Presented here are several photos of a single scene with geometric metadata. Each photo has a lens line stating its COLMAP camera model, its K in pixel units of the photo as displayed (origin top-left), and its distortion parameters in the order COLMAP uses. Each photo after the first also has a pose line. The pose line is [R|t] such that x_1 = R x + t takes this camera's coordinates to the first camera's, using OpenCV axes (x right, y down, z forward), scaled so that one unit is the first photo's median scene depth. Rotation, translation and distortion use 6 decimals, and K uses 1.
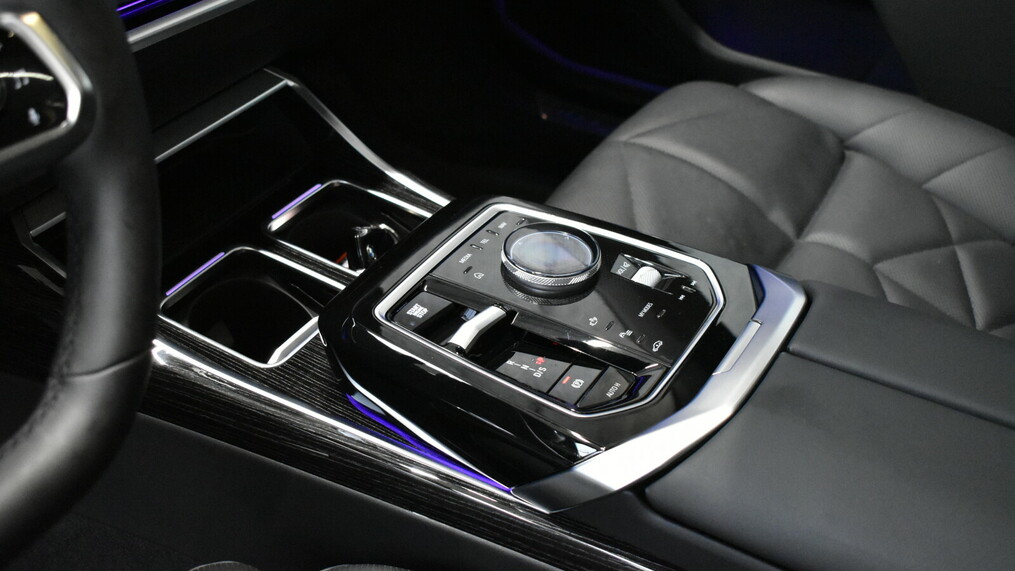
lens RADIAL K [[1253.0, 0, 507.5], [0, 1253.0, 285.5], [0, 0, 1]] dist [-0.022547, -0.036644]
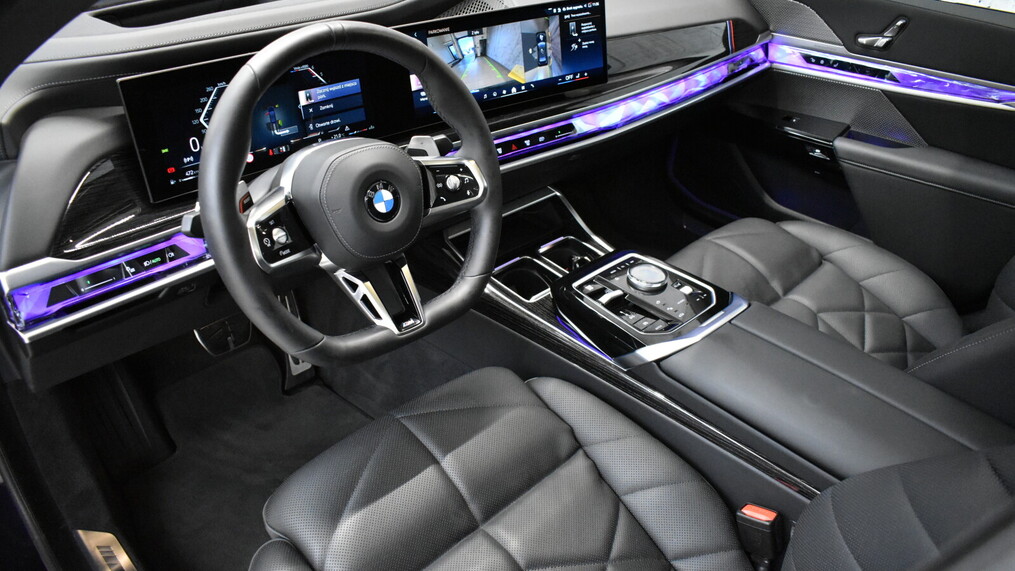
lens RADIAL K [[769.8, 0, 507.5], [0, 769.8, 285.5], [0, 0, 1]] dist [-0.041016, -0.001399]
pose [[0.959883, 0.148377, -0.237925, 0.120749], [-0.160102, 0.986625, -0.030629, 0.078118], [0.230198, 0.067492, 0.970800, -0.477409]]
